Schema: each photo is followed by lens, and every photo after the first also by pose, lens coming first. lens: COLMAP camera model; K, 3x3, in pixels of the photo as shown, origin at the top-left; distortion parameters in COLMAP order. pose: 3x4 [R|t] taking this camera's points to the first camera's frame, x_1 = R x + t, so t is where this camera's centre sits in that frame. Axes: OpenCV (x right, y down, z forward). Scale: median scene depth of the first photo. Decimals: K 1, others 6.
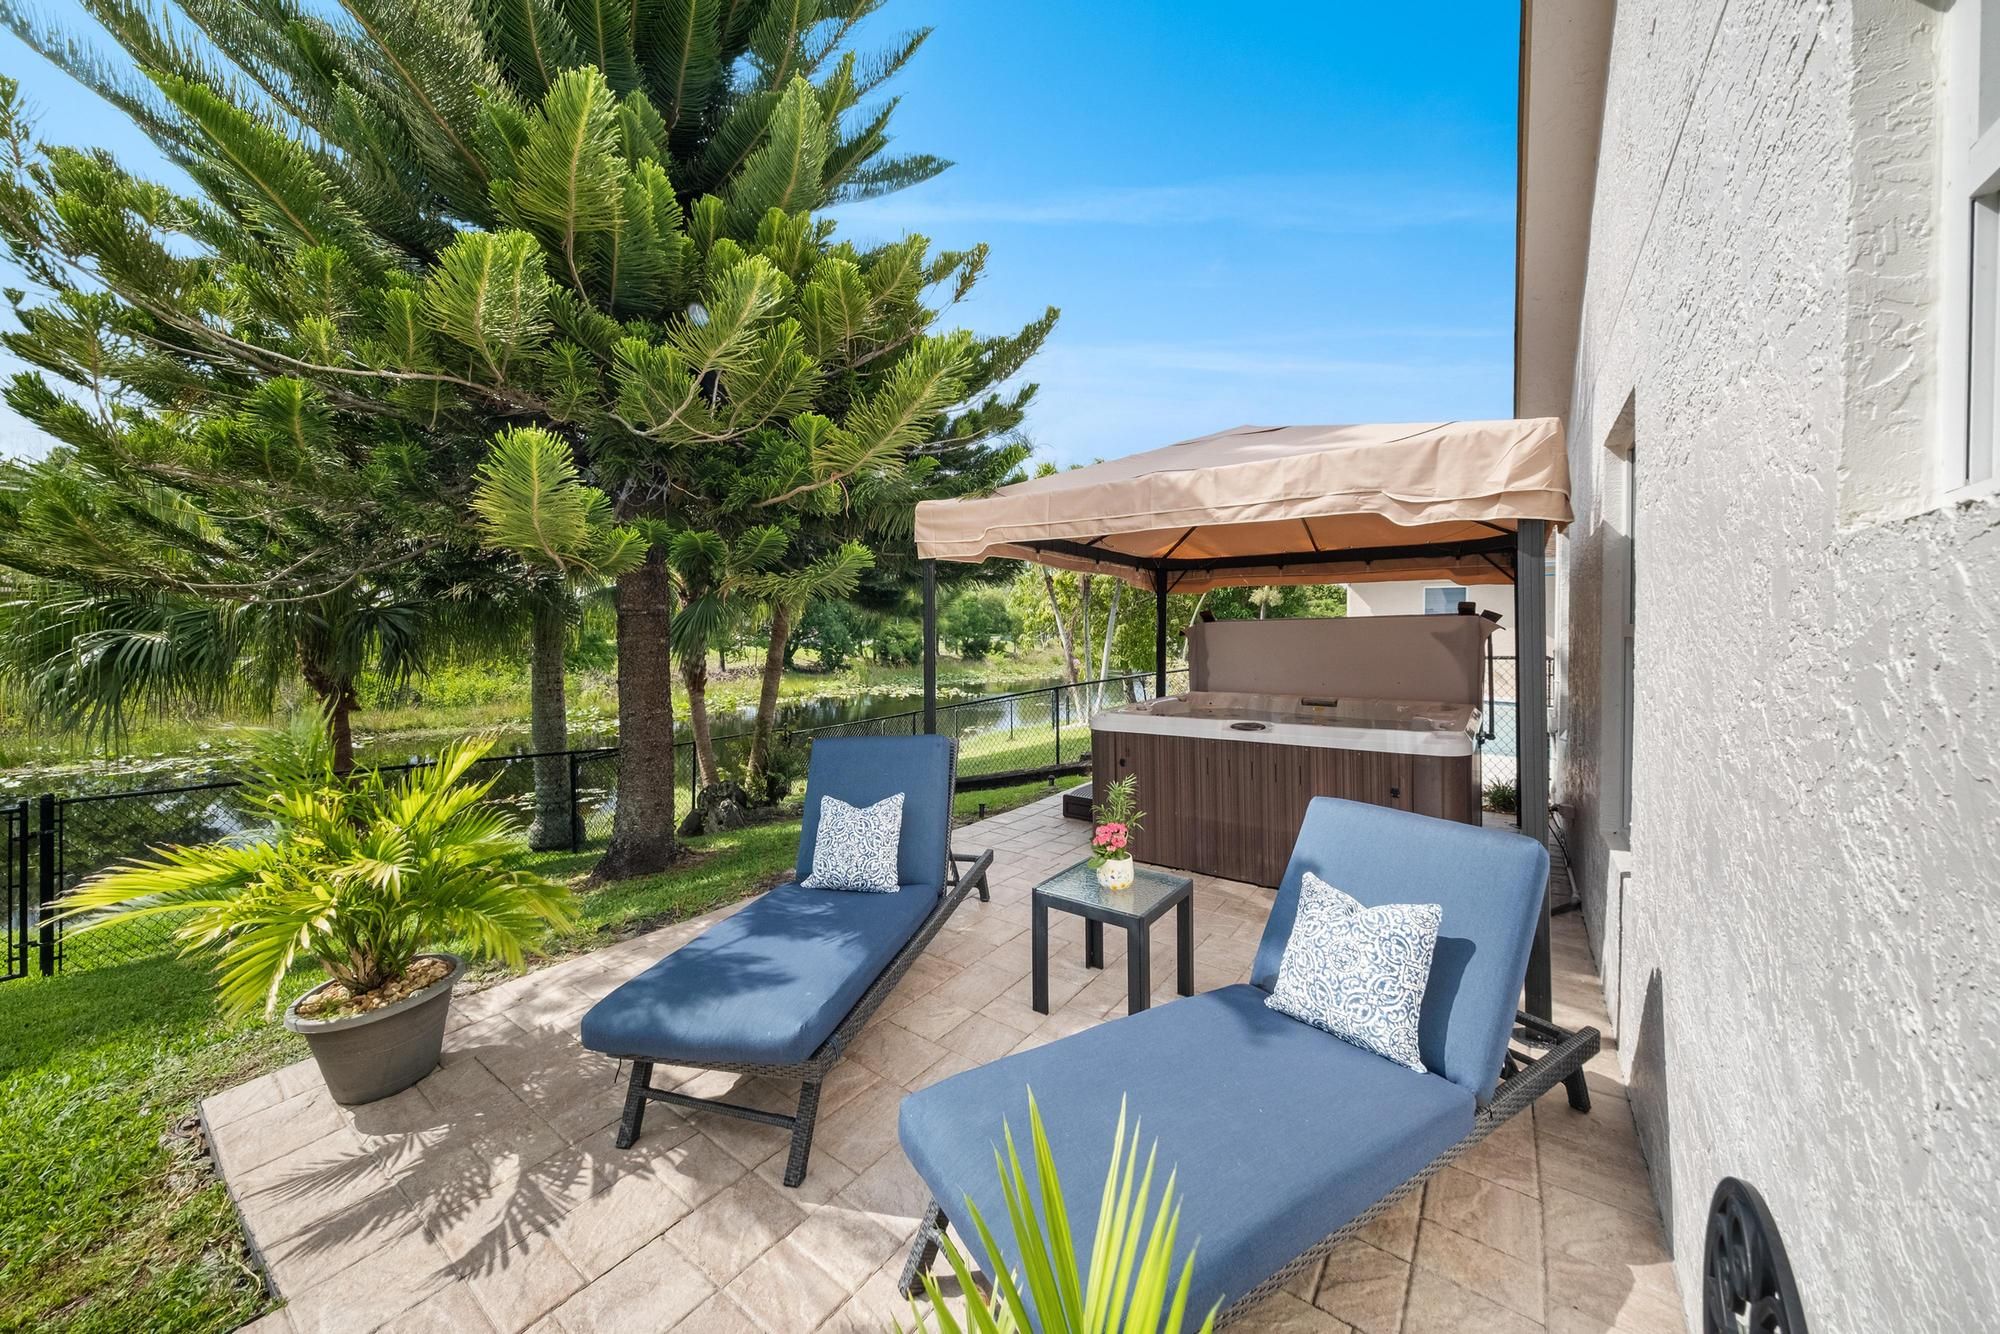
lens RADIAL K [[678.7, 0, 1037.3], [0, 678.7, 630.1], [0, 0, 1]] dist [0.002741, -0.001117]
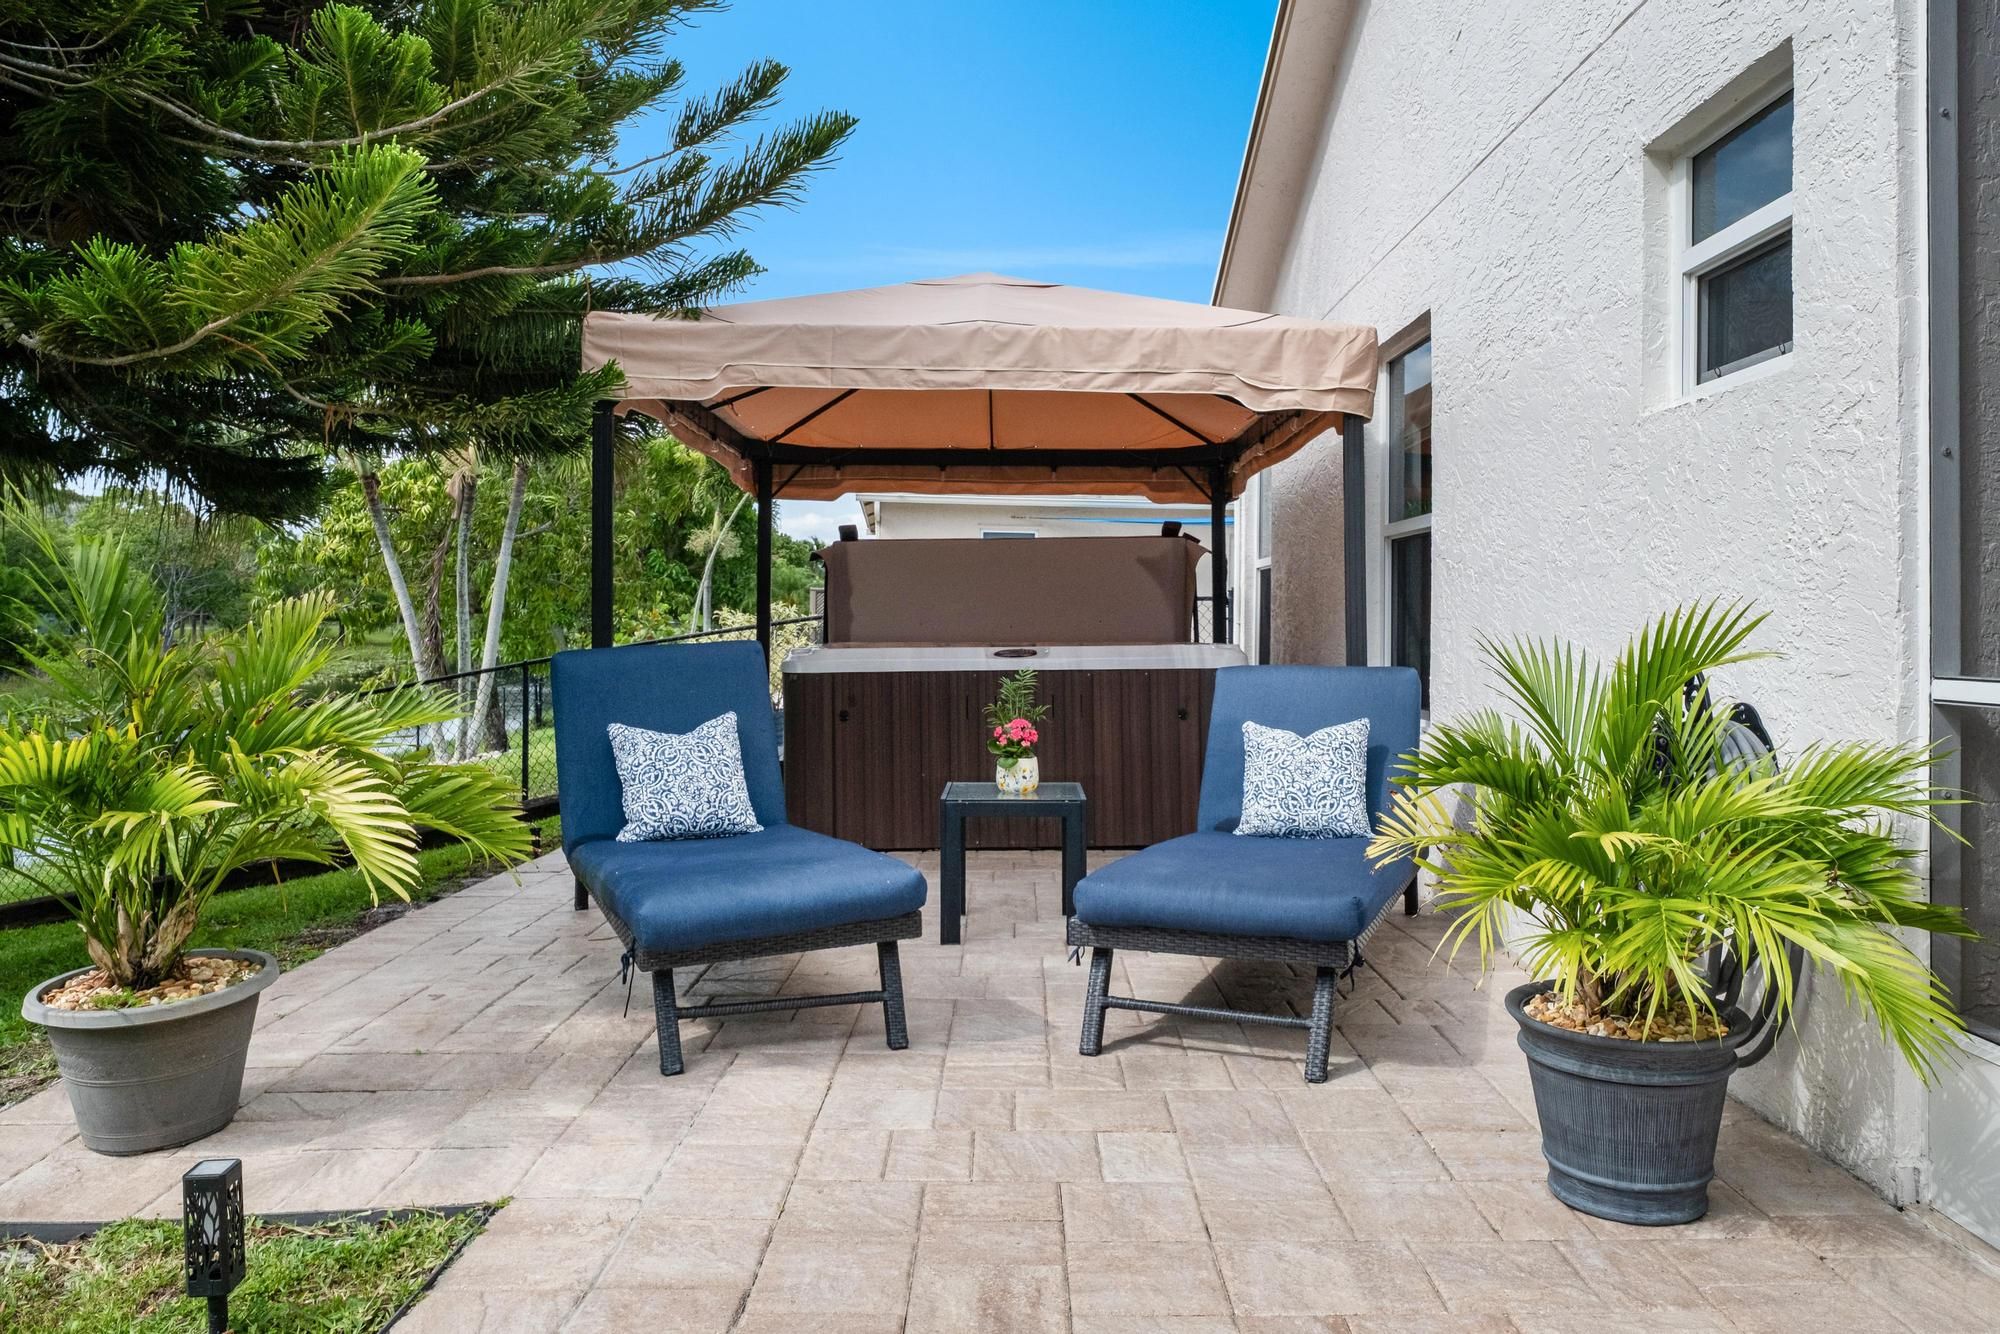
lens RADIAL K [[1327.1, 0, 1012.5], [0, 1327.1, 618.6], [0, 0, 1]] dist [-0.017213, -0.000018]
pose [[0.814056, 0.008092, 0.580730, -0.820970], [-0.005751, 0.999966, -0.005872, 0.153767], [-0.580758, 0.001440, 0.814075, -0.355287]]
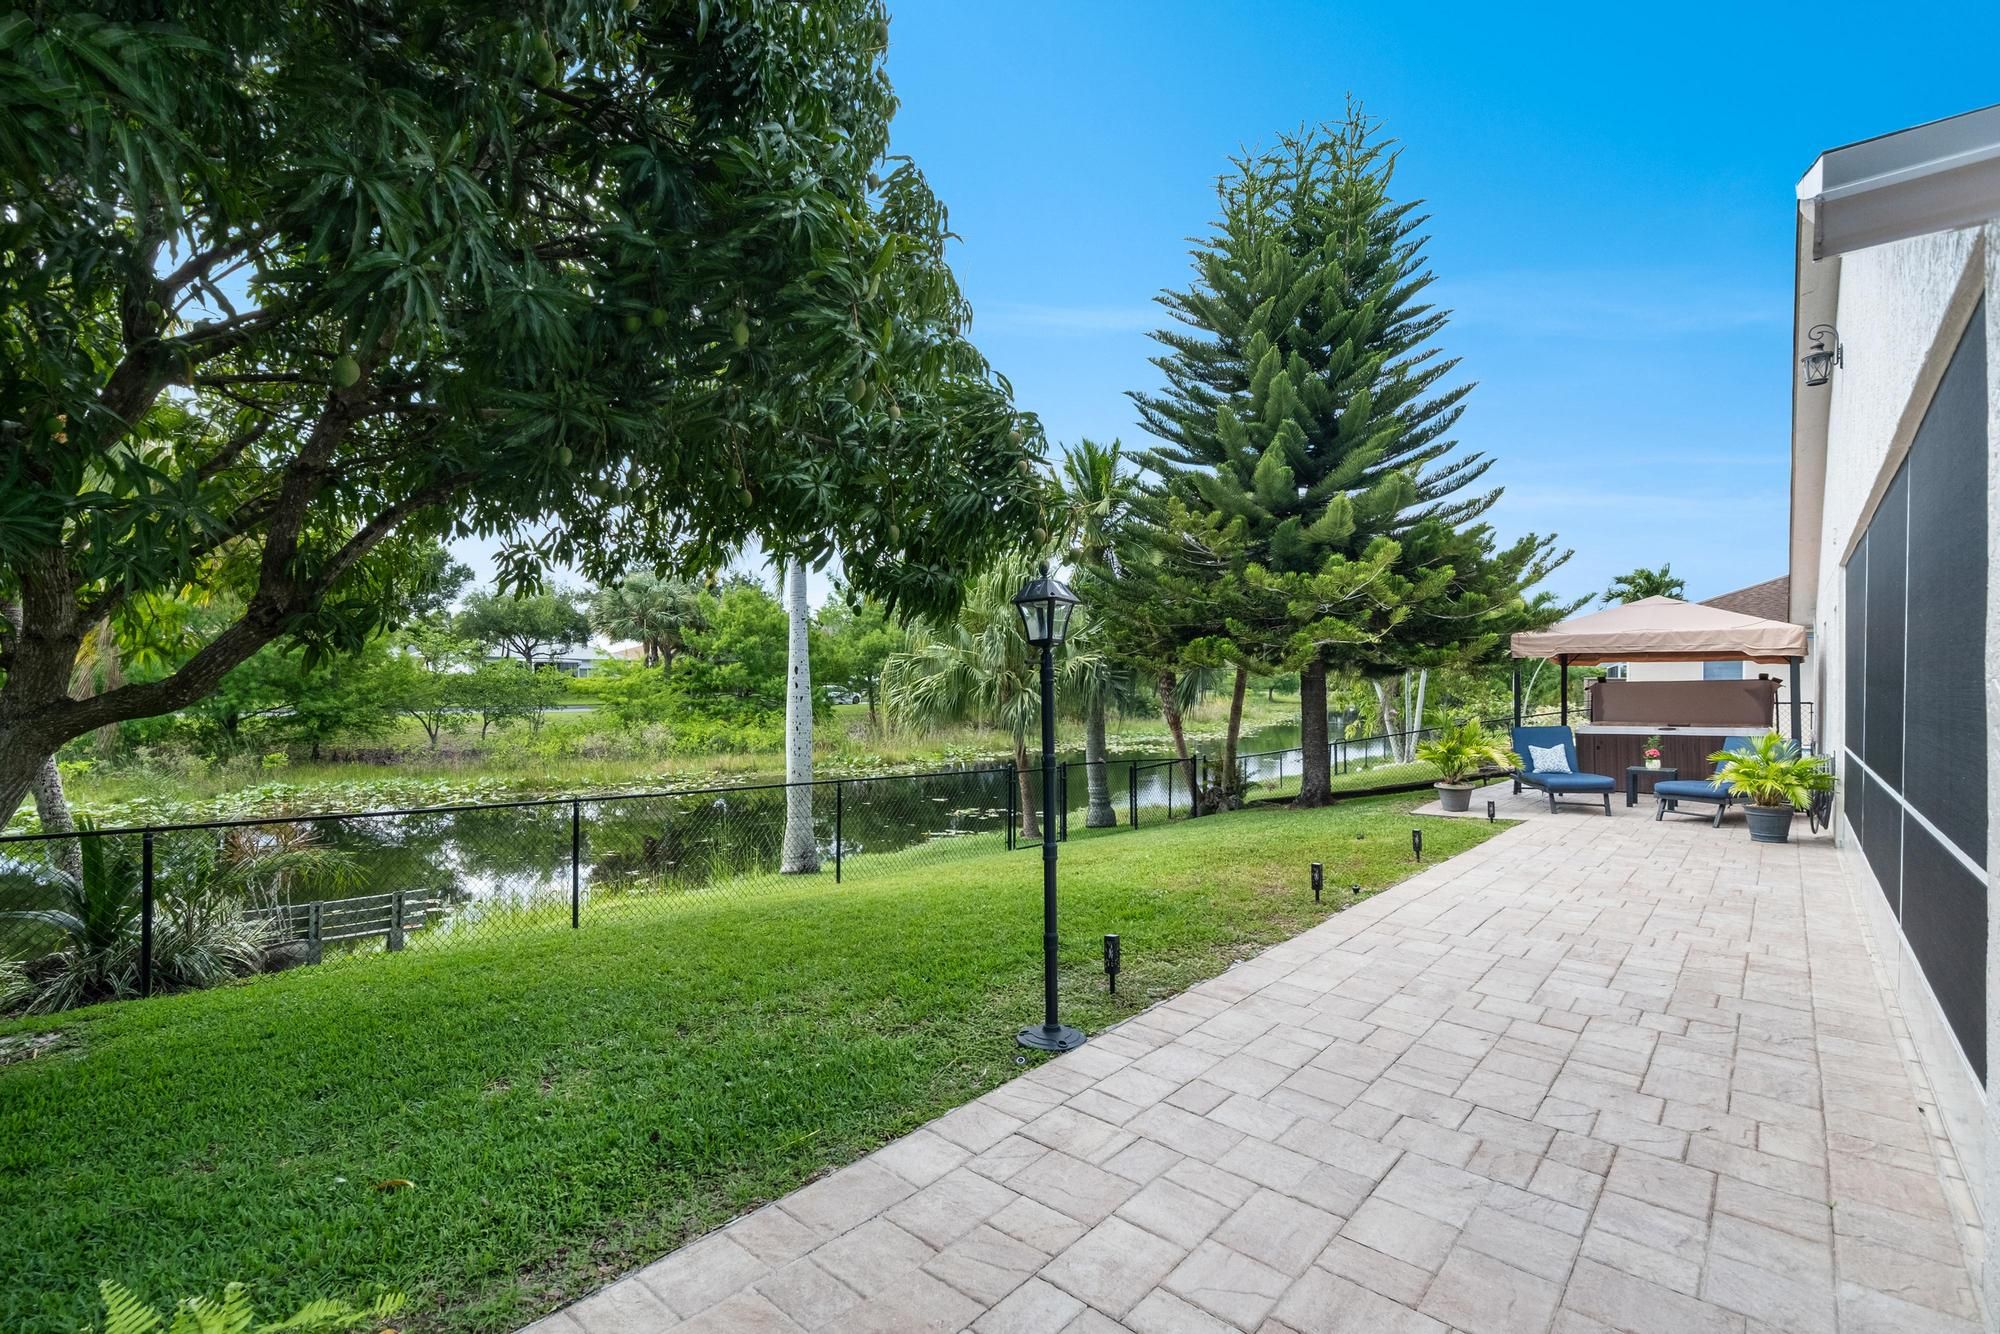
lens RADIAL K [[888.9, 0, 1011.0], [0, 888.9, 675.0], [0, 0, 1]] dist [0.014482, -0.000723]
pose [[0.994962, 0.004336, -0.100158, -2.298496], [-0.005456, 0.999926, -0.010910, -0.001685], [0.100103, 0.011402, 0.994912, -3.251262]]
